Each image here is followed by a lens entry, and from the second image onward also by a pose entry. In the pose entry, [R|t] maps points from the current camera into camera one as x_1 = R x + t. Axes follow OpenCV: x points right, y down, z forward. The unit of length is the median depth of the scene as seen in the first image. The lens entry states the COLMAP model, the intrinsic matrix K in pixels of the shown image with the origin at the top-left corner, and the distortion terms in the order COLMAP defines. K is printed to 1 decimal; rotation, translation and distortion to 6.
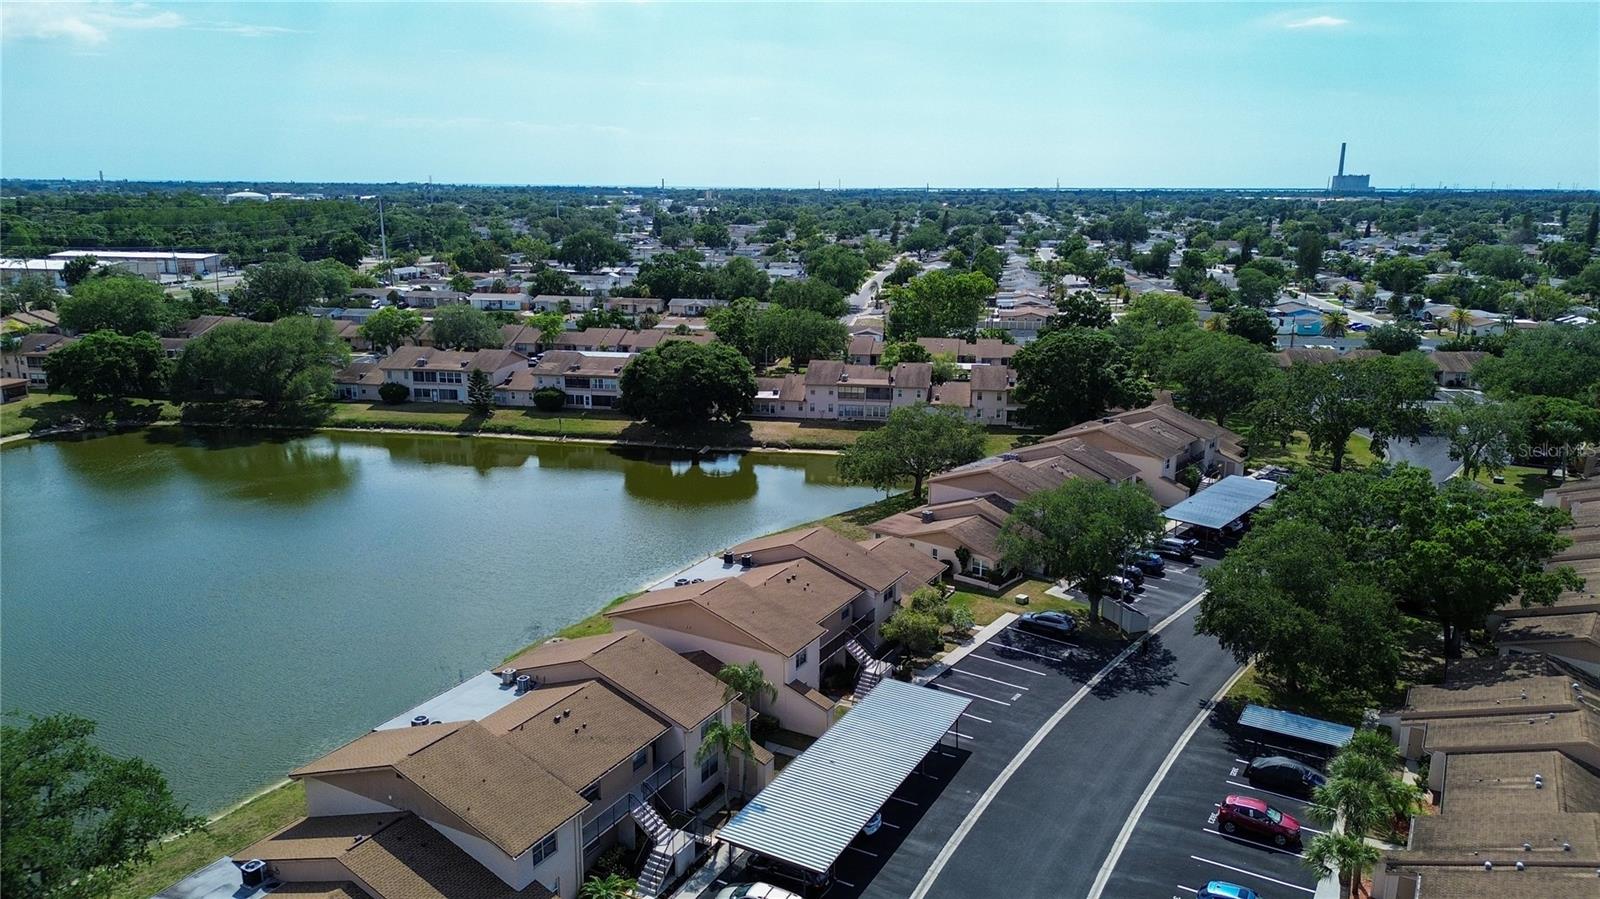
lens RADIAL K [[1121.0, 0, 797.1], [0, 1121.0, 450.3], [0, 0, 1]] dist [0.067441, -0.070119]
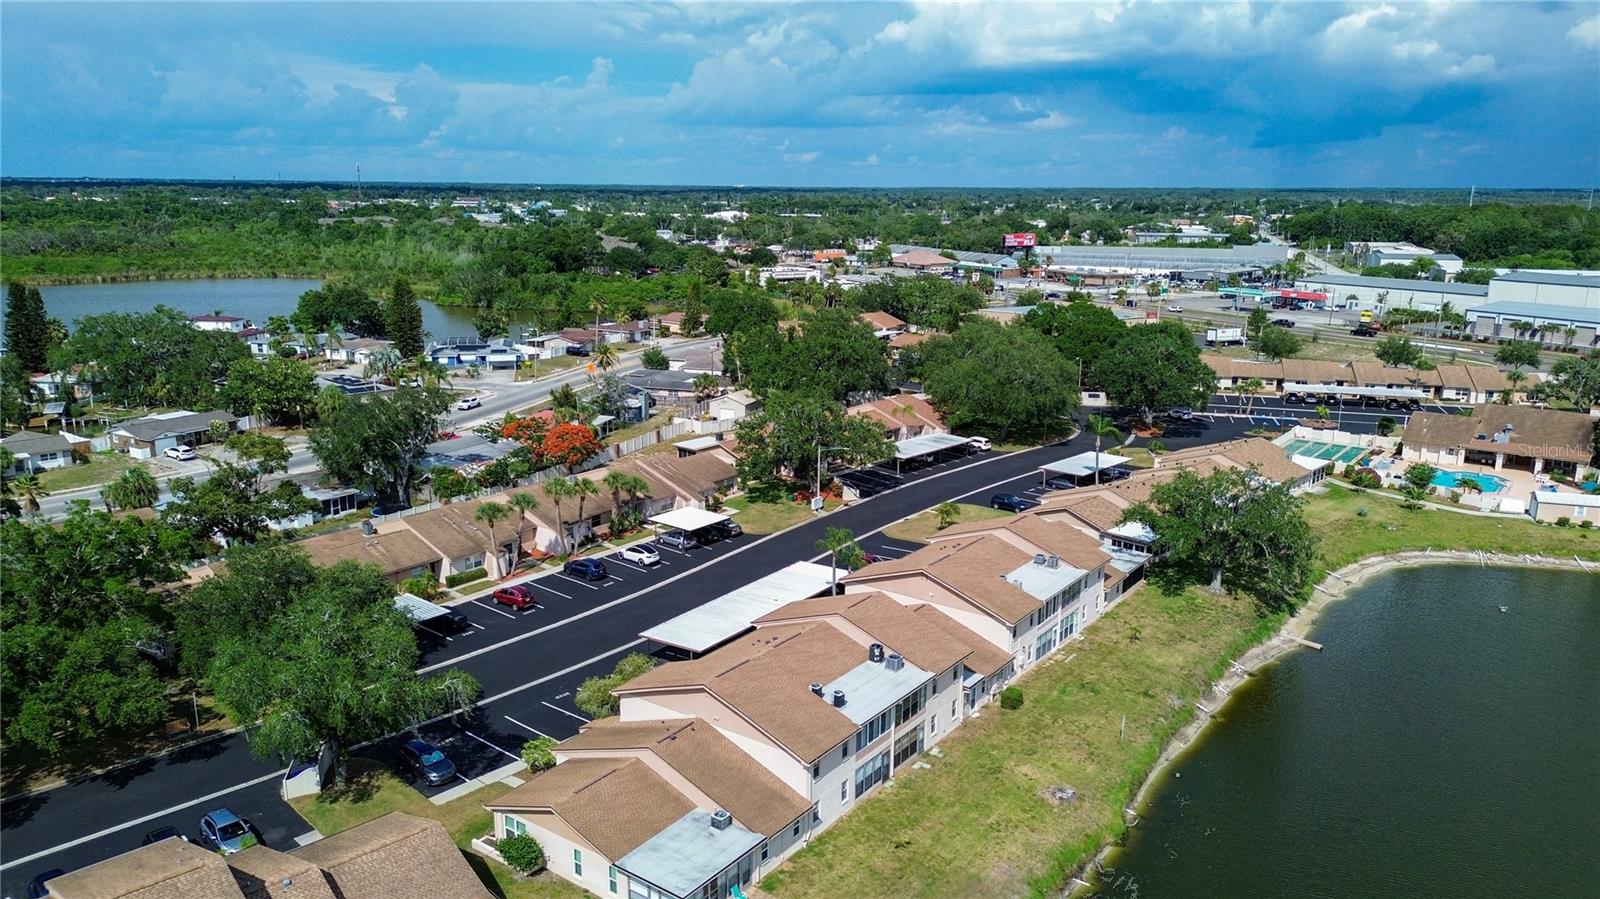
lens RADIAL K [[1121.0, 0, 797.0], [0, 1121.0, 464.8], [0, 0, 1]] dist [0.067441, -0.070119]
pose [[-0.991927, -0.045168, 0.118496, -0.061475], [0.013808, 0.890395, 0.454978, -0.205229], [-0.126059, 0.452941, -0.882583, 0.850458]]
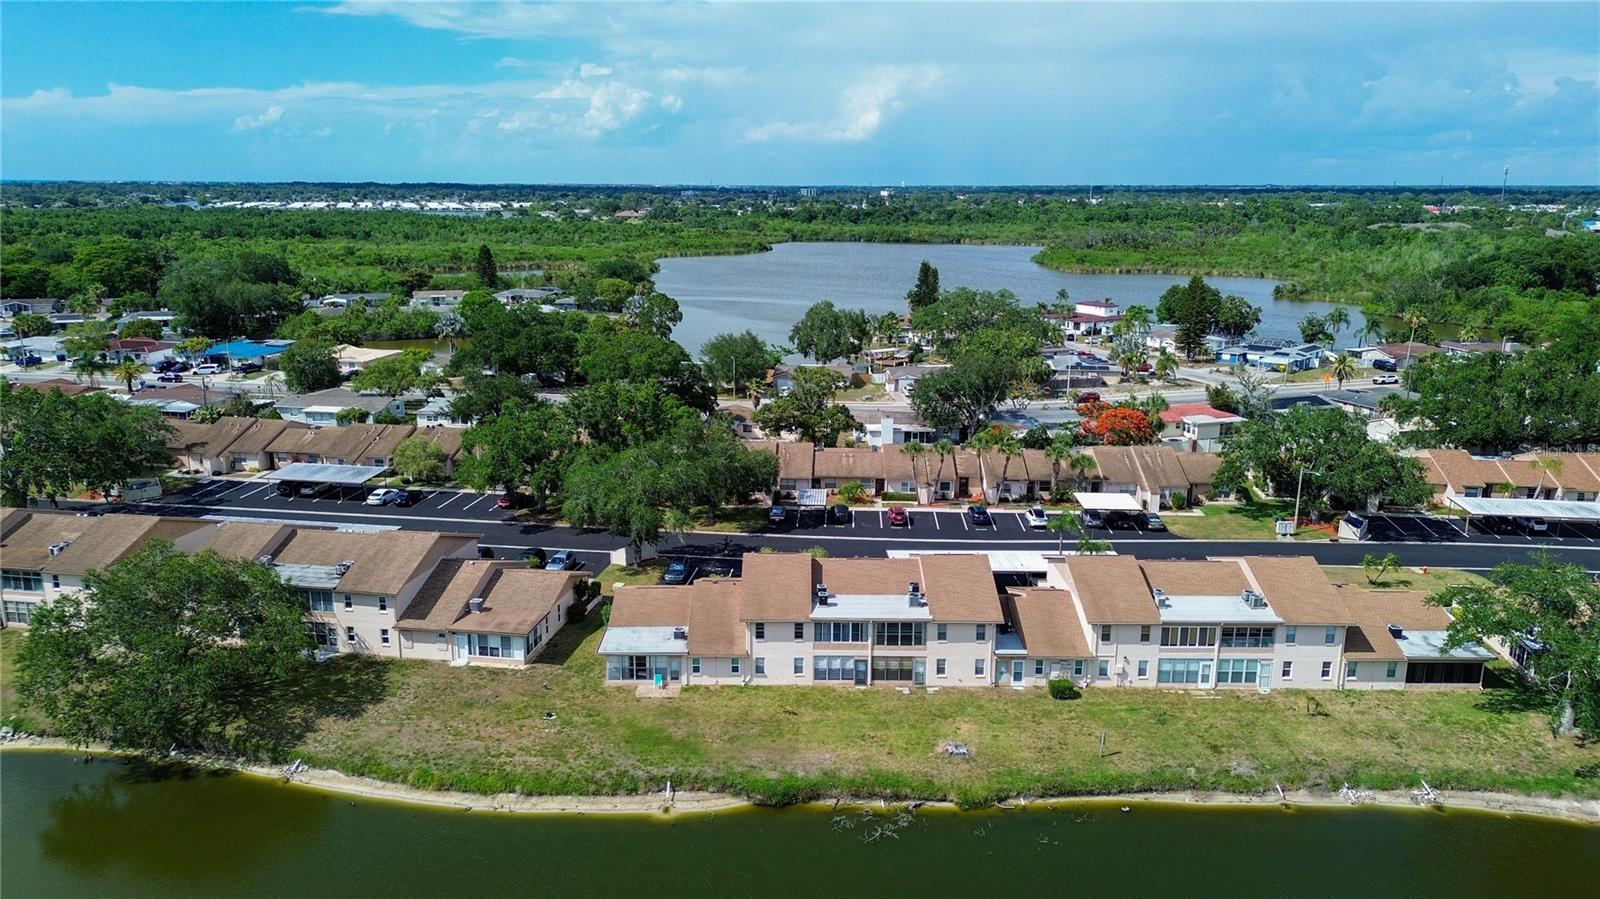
lens RADIAL K [[1121.0, 0, 796.5], [0, 1121.0, 454.0], [0, 0, 1]] dist [0.067441, -0.070119]
pose [[-0.490110, -0.213562, 0.845094, -0.432834], [0.190227, 0.919947, 0.342799, -0.180401], [-0.850650, 0.328769, -0.410250, 0.726094]]
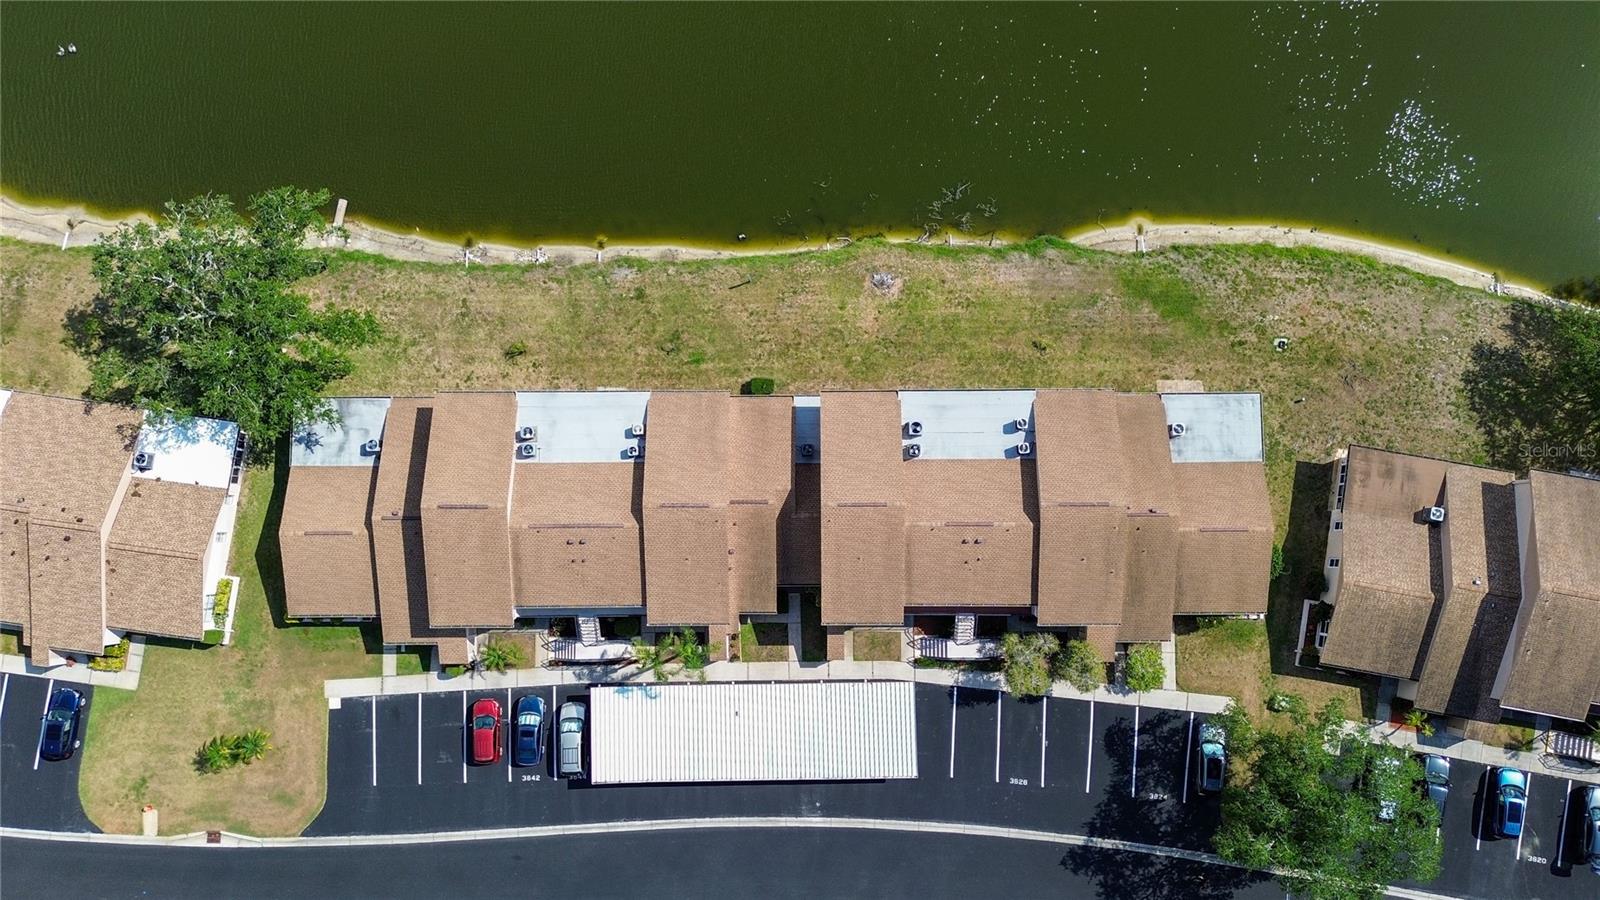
lens RADIAL K [[1121.0, 0, 814.2], [0, 1121.0, 465.8], [0, 0, 1]] dist [0.067441, -0.070119]
pose [[0.488861, 0.869206, -0.074129, -0.025329], [-0.190551, 0.189320, 0.963249, -0.346105], [0.851296, -0.456769, 0.258180, 0.346238]]
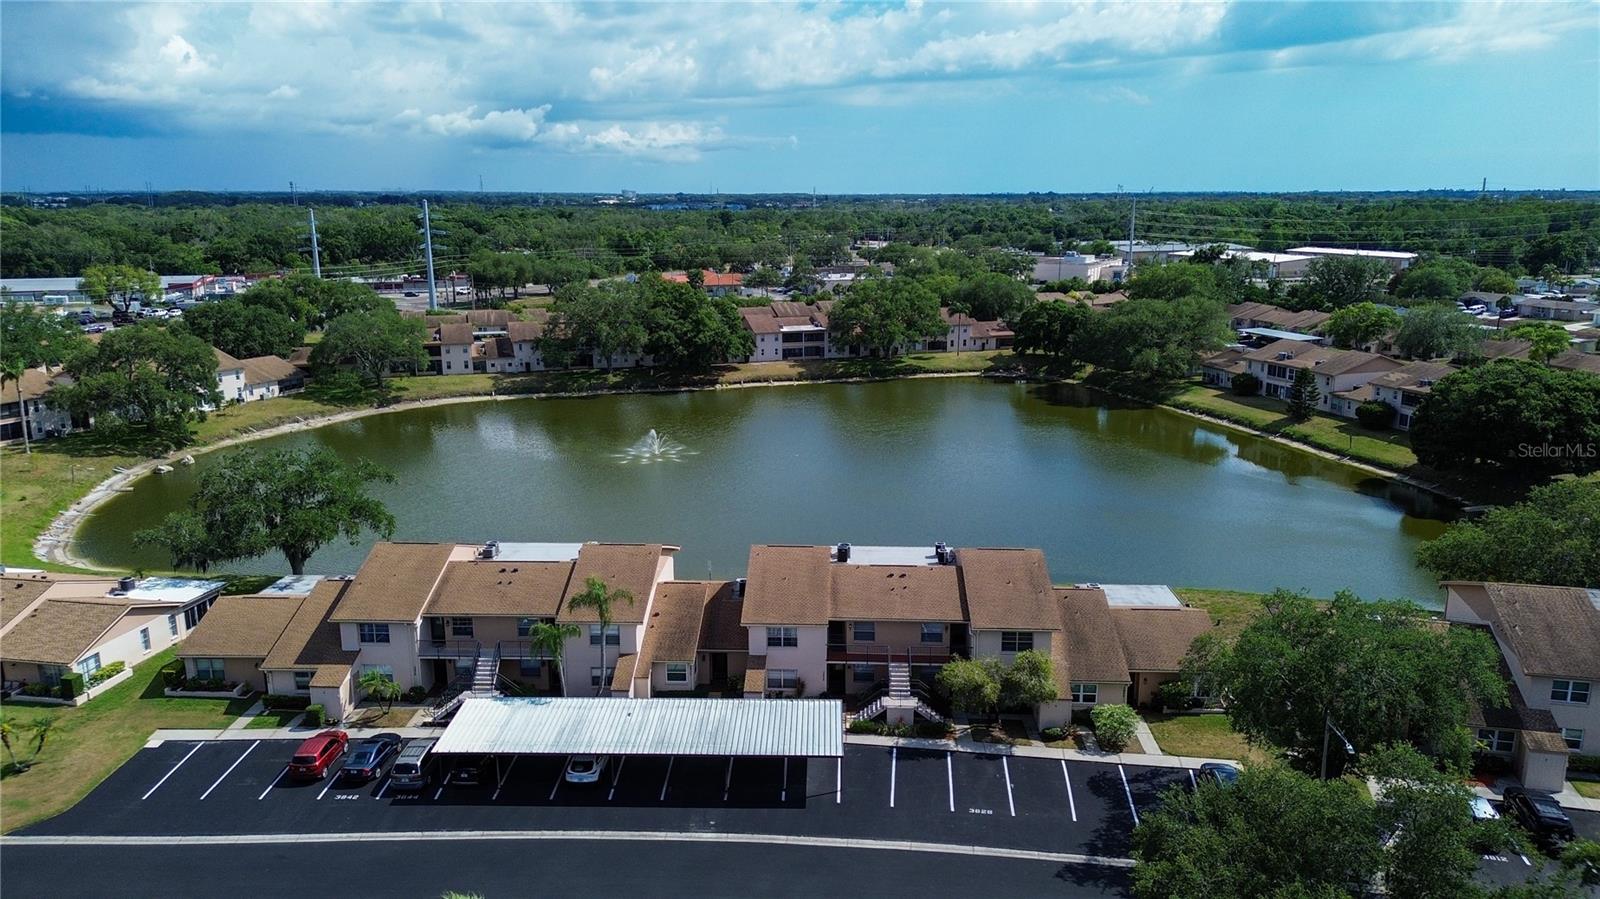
lens RADIAL K [[1121.0, 0, 801.0], [0, 1121.0, 459.7], [0, 0, 1]] dist [0.067441, -0.070119]
pose [[0.444696, 0.197804, -0.873567, 0.348617], [-0.198759, 0.972786, 0.119091, -0.030549], [0.873350, 0.120670, 0.471910, 0.252574]]
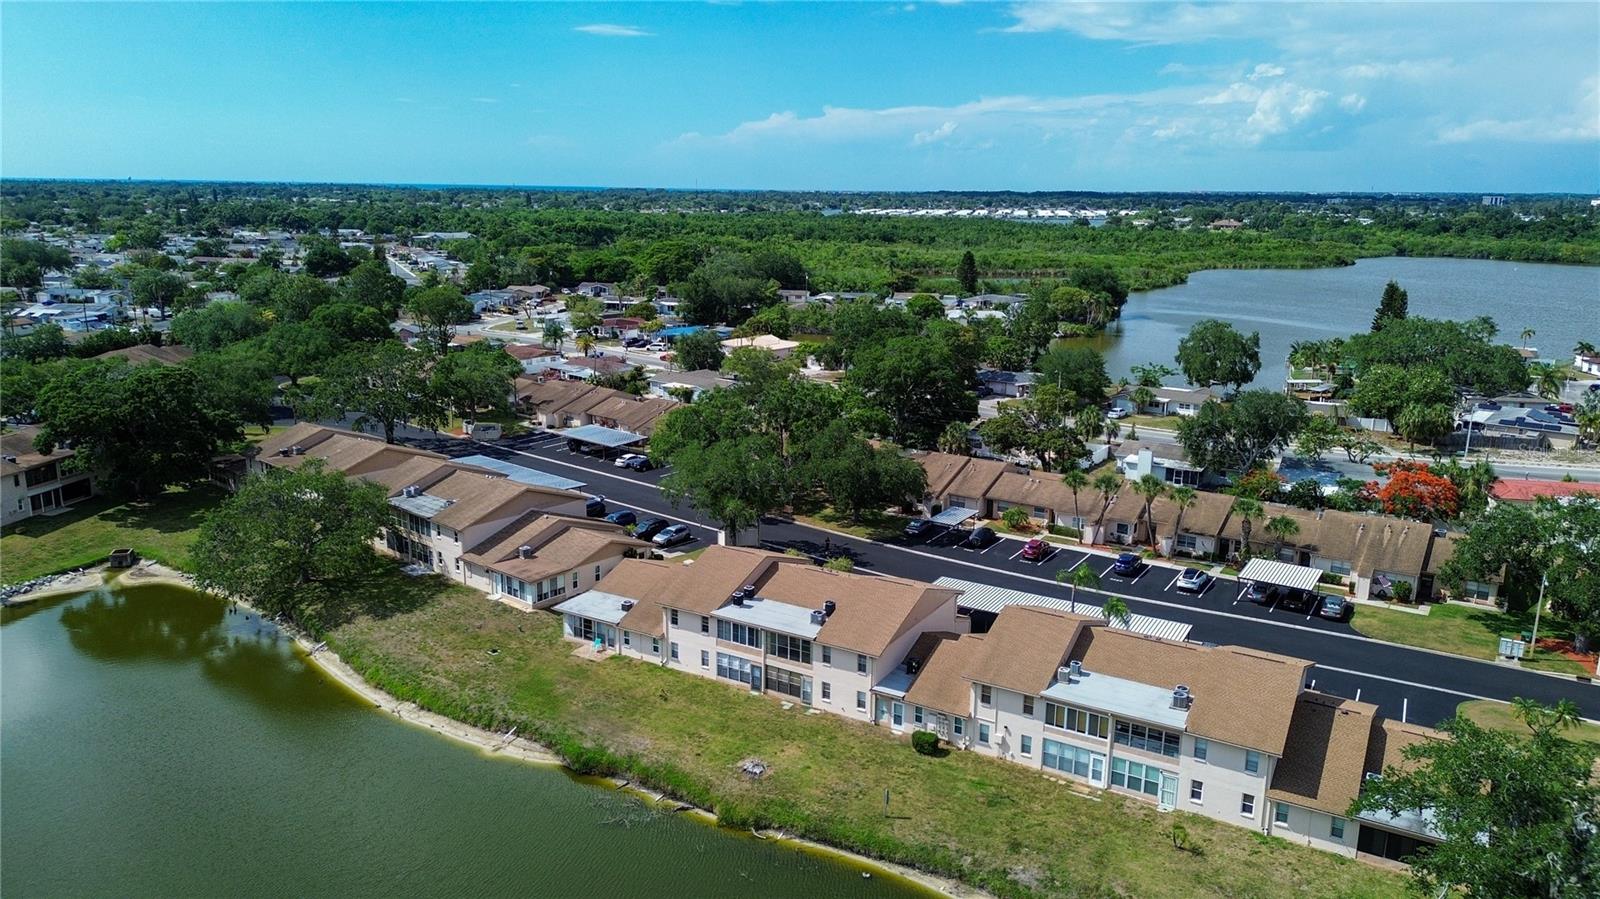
lens RADIAL K [[1121.0, 0, 800.6], [0, 1121.0, 451.8], [0, 0, 1]] dist [0.067441, -0.070119]
pose [[0.026924, -0.236533, 0.971250, -0.505521], [0.218422, 0.949517, 0.225186, -0.118869], [-0.975483, 0.206080, 0.077229, 0.453179]]
